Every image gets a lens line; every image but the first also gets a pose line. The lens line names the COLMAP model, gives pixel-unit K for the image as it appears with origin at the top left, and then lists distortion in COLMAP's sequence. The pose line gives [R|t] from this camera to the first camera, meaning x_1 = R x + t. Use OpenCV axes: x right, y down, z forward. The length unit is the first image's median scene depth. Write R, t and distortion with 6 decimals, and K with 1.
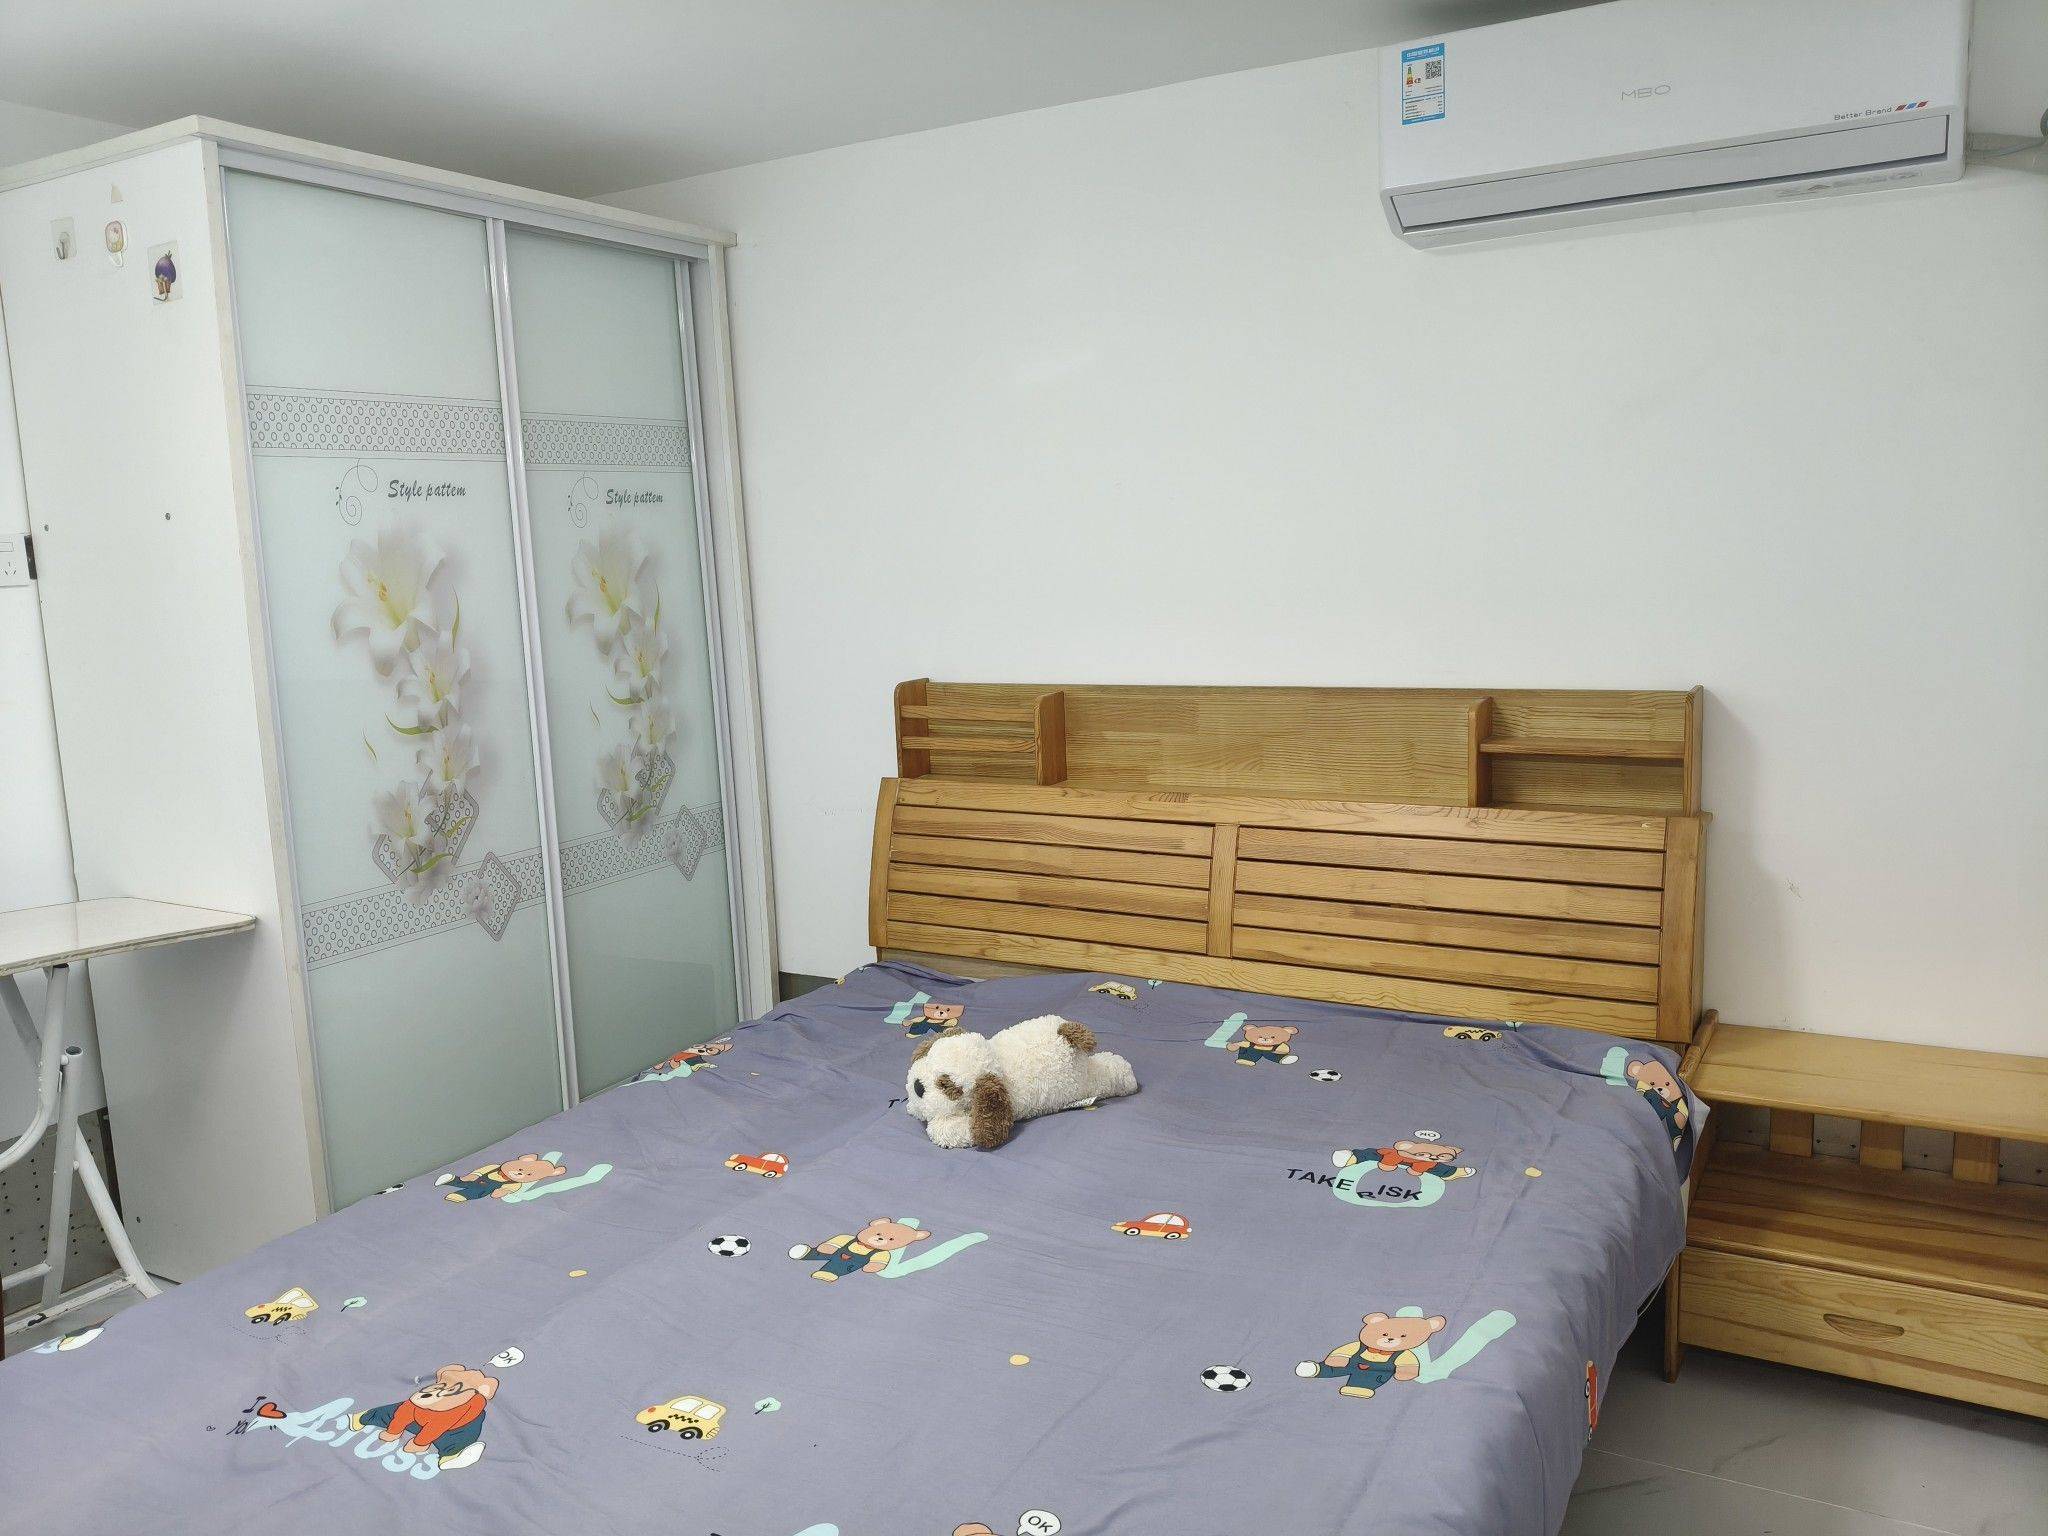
lens RADIAL K [[1543.0, 0, 1035.2], [0, 1543.0, 797.3], [0, 0, 1]] dist [0.007726, -0.008166]
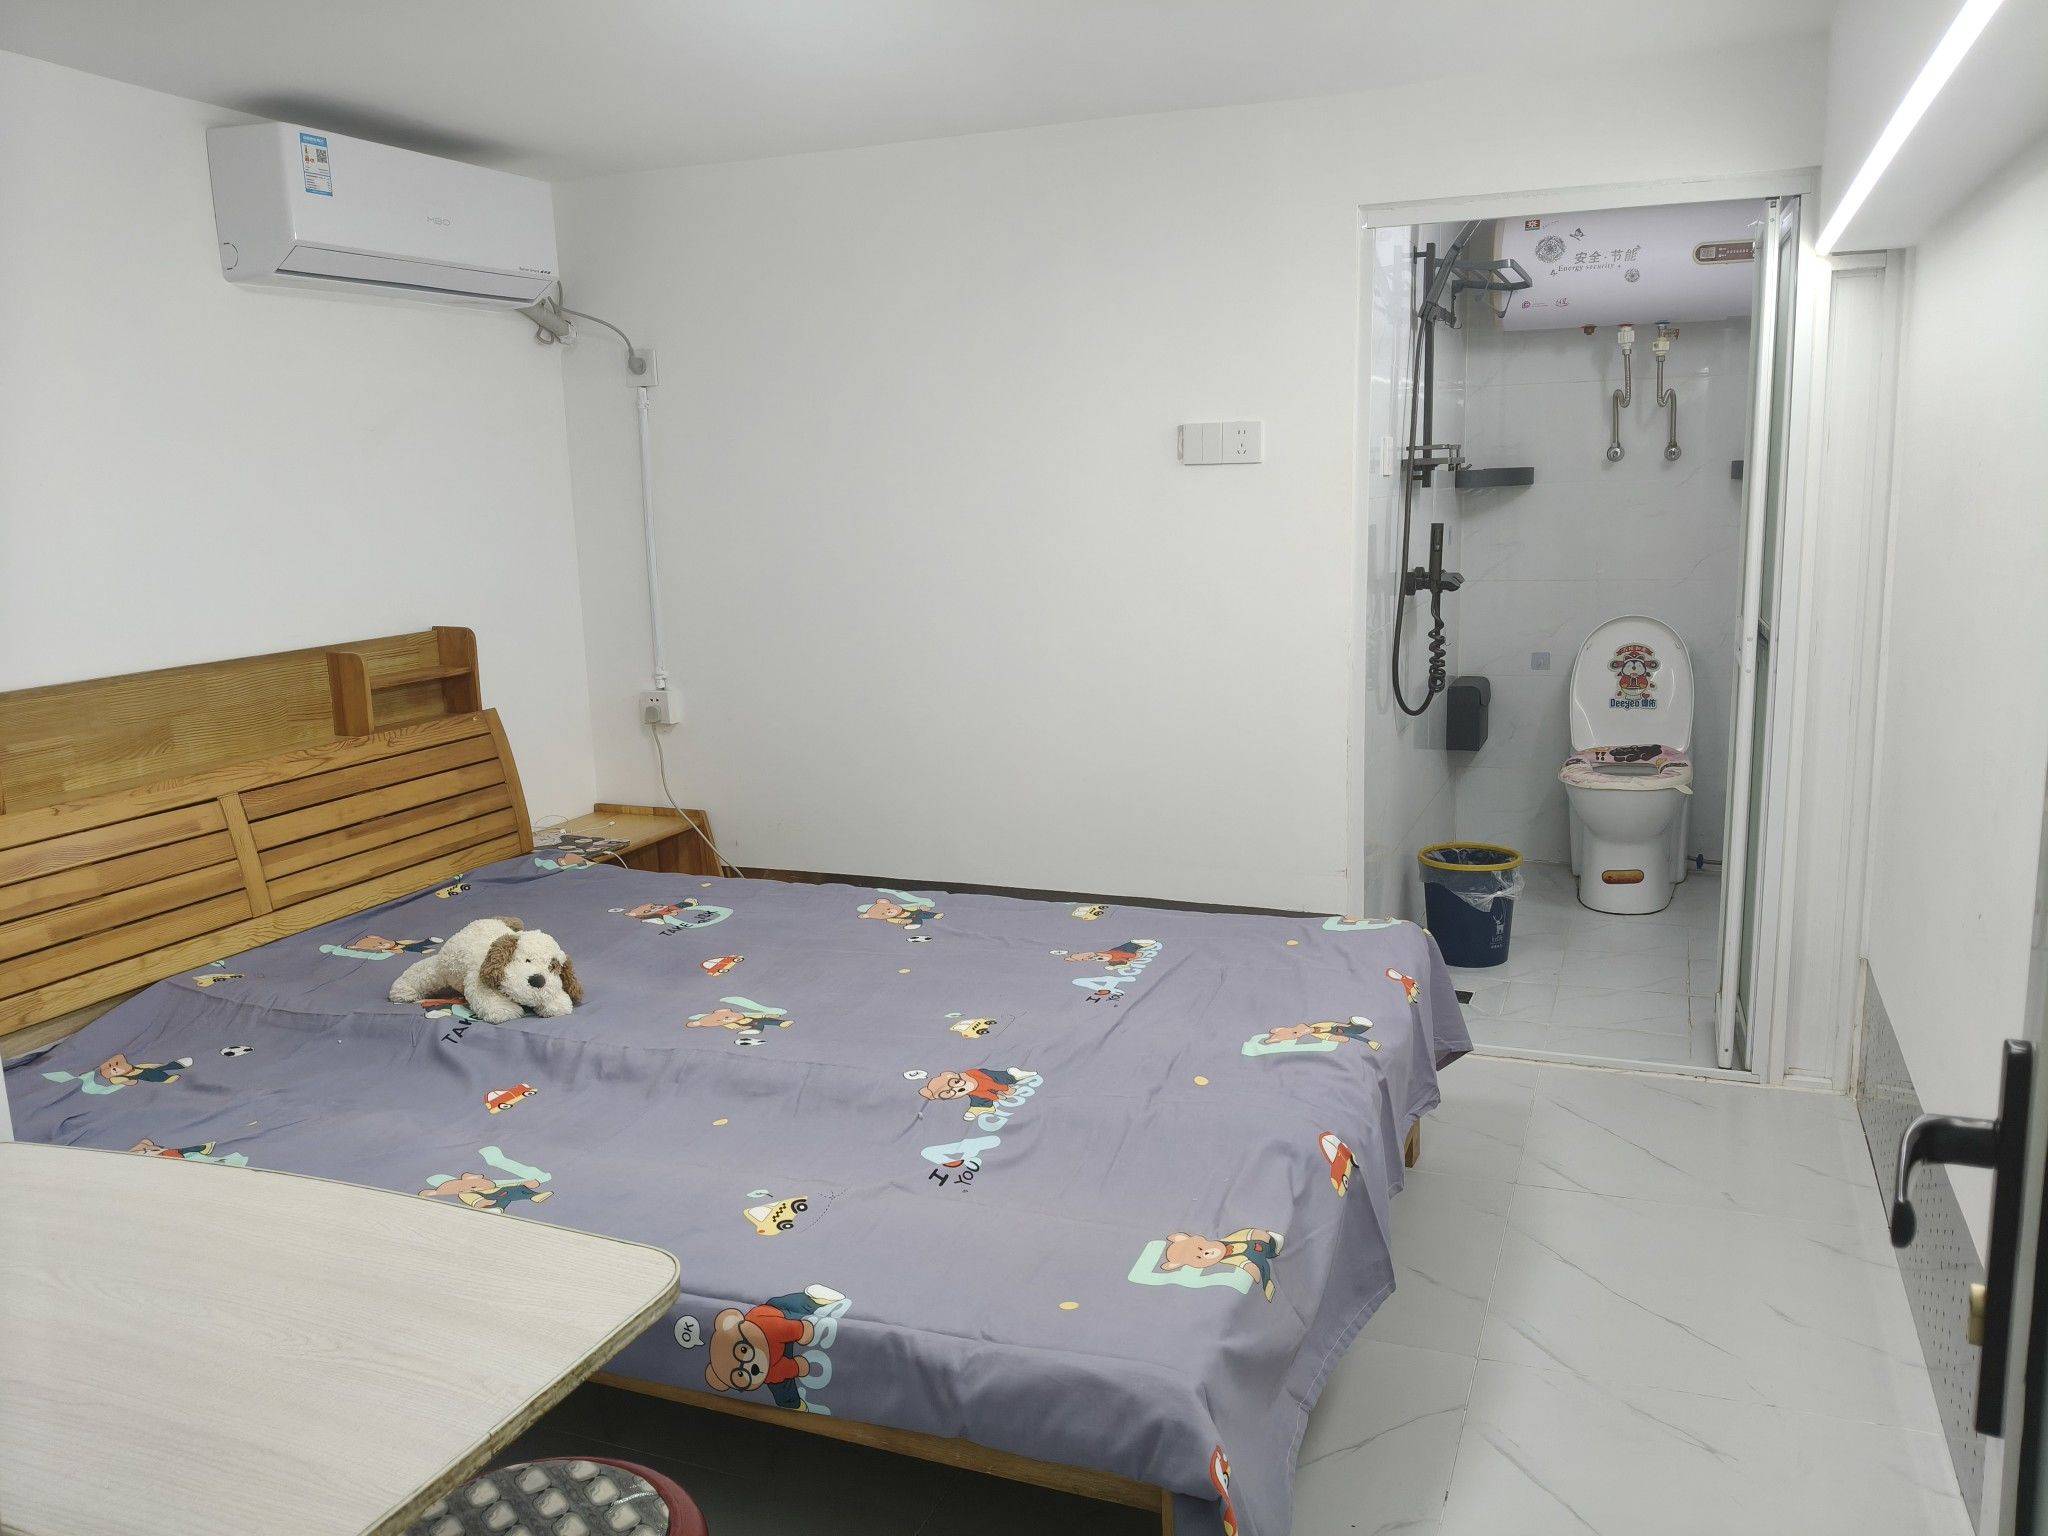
lens RADIAL K [[1543.0, 0, 1020.3], [0, 1543.0, 768.8], [0, 0, 1]] dist [0.007726, -0.008166]
pose [[-0.118996, -0.147600, 0.981863, -1.045981], [0.199103, 0.965255, 0.169234, -0.075776], [-0.972727, 0.215630, -0.085474, 0.600847]]
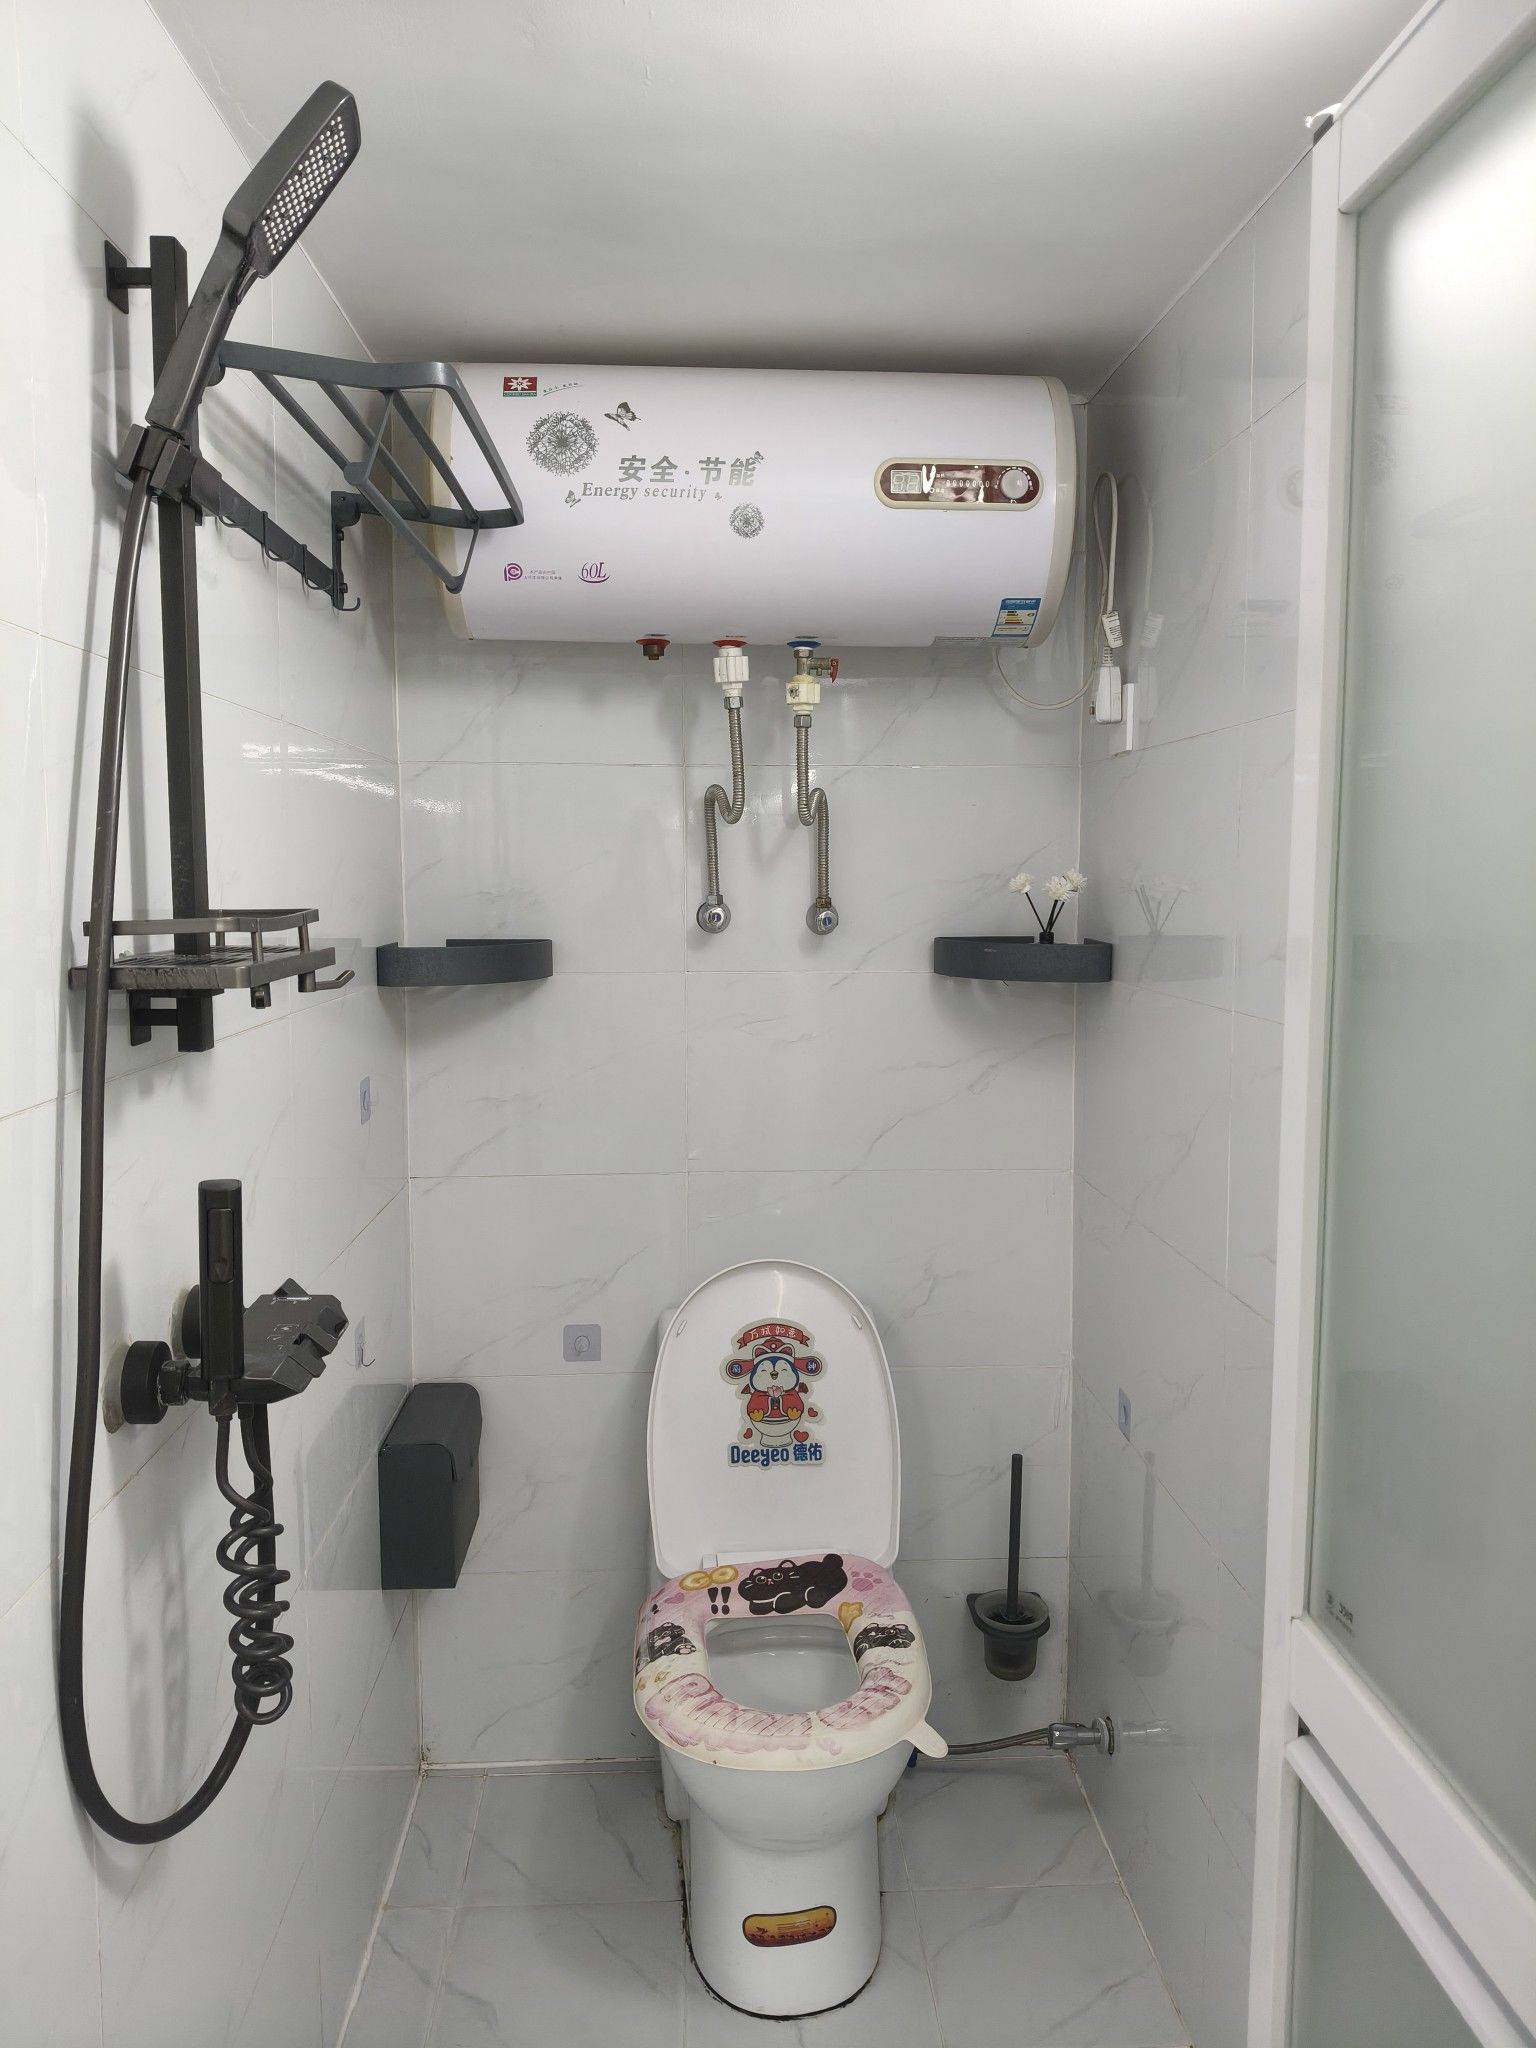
lens RADIAL K [[1543.0, 0, 770.5], [0, 1543.0, 1024.4], [0, 0, 1]] dist [0.007726, -0.008166]
pose [[-0.533352, -0.047851, 0.844539, -0.522405], [0.157152, 0.975412, 0.154513, -0.065822], [-0.831167, 0.215131, -0.512719, 0.347636]]
